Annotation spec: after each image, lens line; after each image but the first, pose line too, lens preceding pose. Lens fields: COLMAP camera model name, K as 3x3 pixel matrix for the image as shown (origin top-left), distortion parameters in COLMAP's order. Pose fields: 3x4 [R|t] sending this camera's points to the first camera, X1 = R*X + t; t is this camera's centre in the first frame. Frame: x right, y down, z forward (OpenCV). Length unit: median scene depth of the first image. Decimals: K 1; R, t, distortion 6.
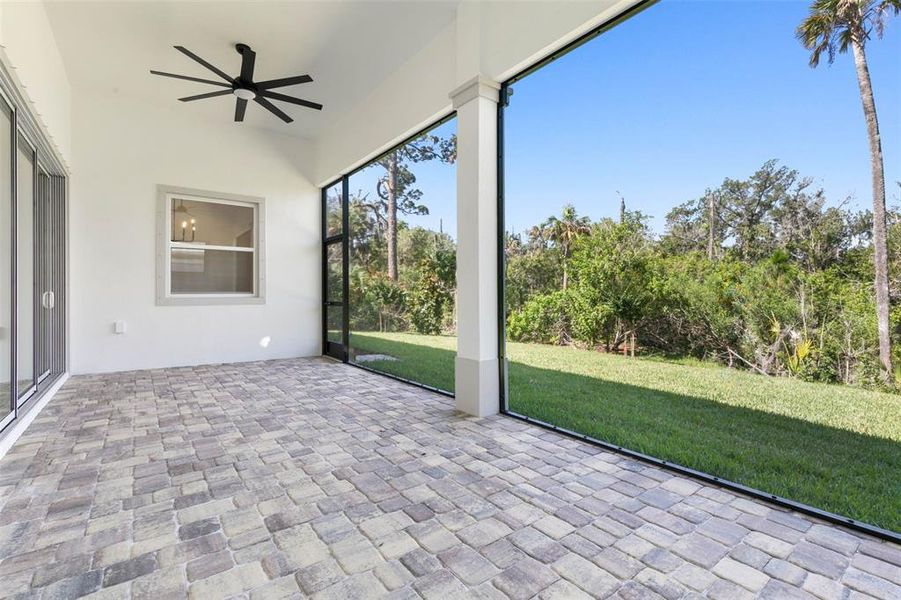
lens RADIAL K [[404.2, 0, 460.6], [0, 404.2, 297.1], [0, 0, 1]] dist [0.004125, -0.001070]
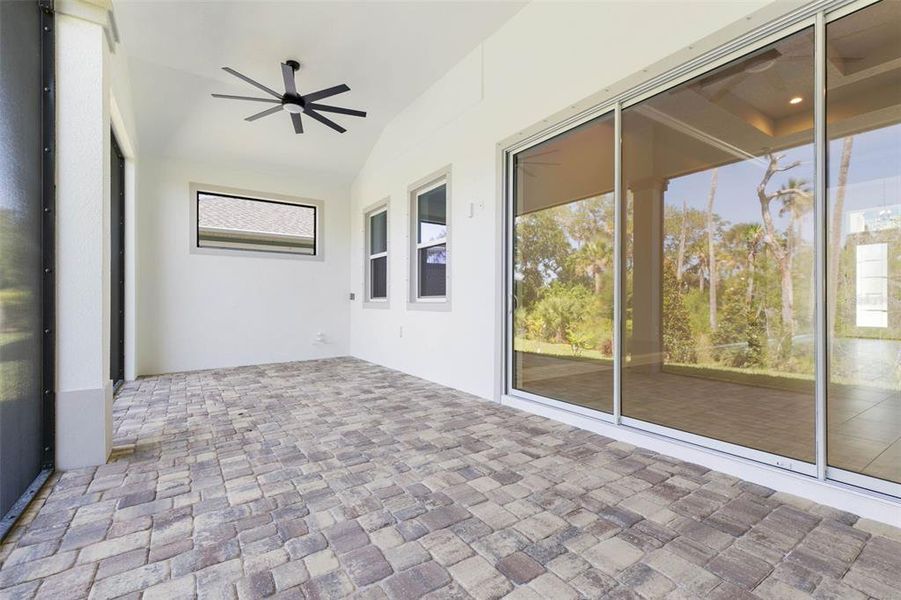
lens RADIAL K [[404.2, 0, 451.0], [0, 404.2, 306.9], [0, 0, 1]] dist [0.004125, -0.001070]
pose [[-0.995753, 0.005280, 0.091912, -0.785856], [0.007024, 0.999801, 0.018662, 0.001355], [-0.091795, 0.019228, -0.995592, 1.935858]]
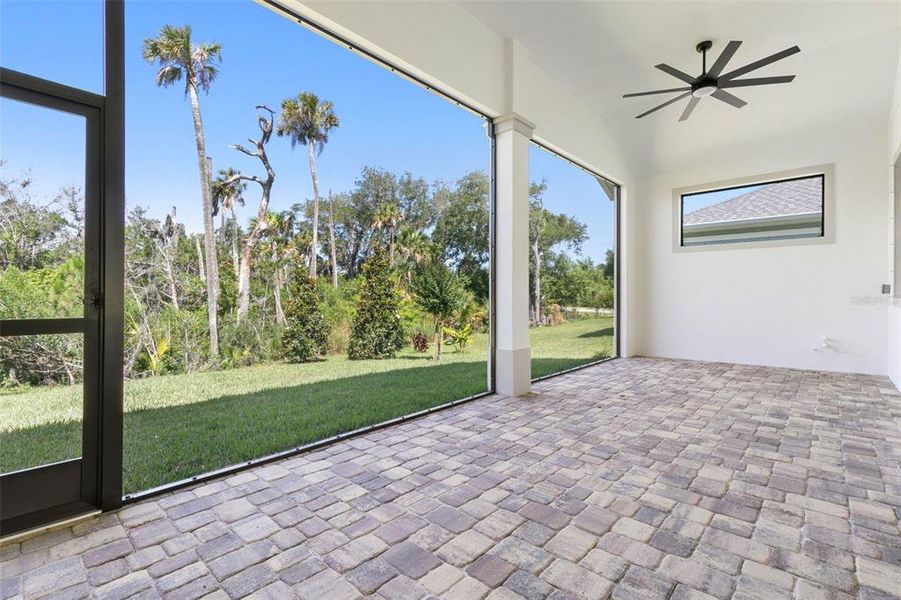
lens RADIAL K [[404.2, 0, 467.8], [0, 404.2, 293.3], [0, 0, 1]] dist [0.004125, -0.001070]
pose [[-0.168252, 0.008388, 0.985708, -1.292259], [0.007220, 0.999947, -0.007277, -0.001818], [-0.985718, 0.005892, -0.168304, 1.558640]]
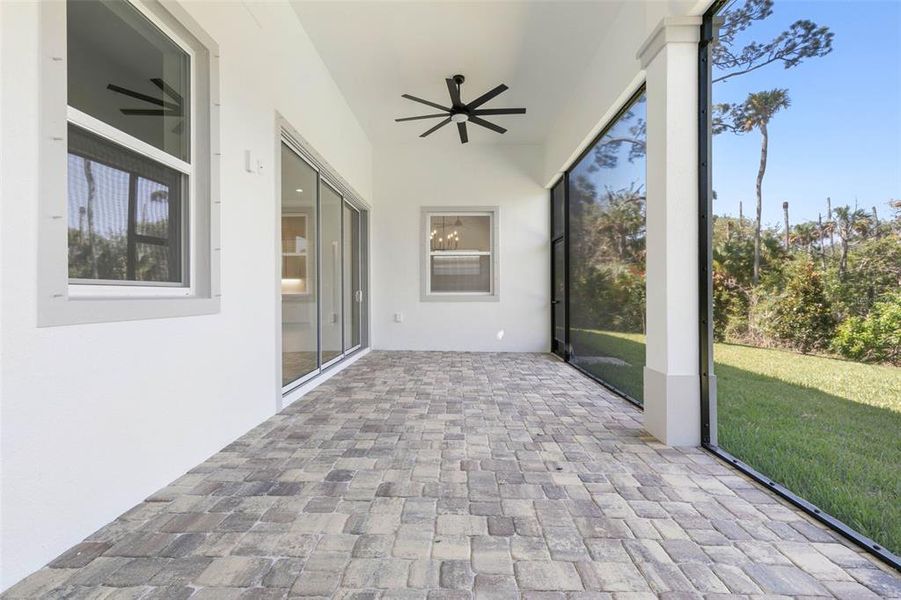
lens RADIAL K [[404.2, 0, 463.6], [0, 404.2, 296.4], [0, 0, 1]] dist [0.004125, -0.001070]
pose [[0.790205, 0.005322, -0.612819, 0.242922], [-0.005686, 0.999983, 0.001352, 0.004668], [0.612816, 0.002416, 0.790222, 0.133611]]
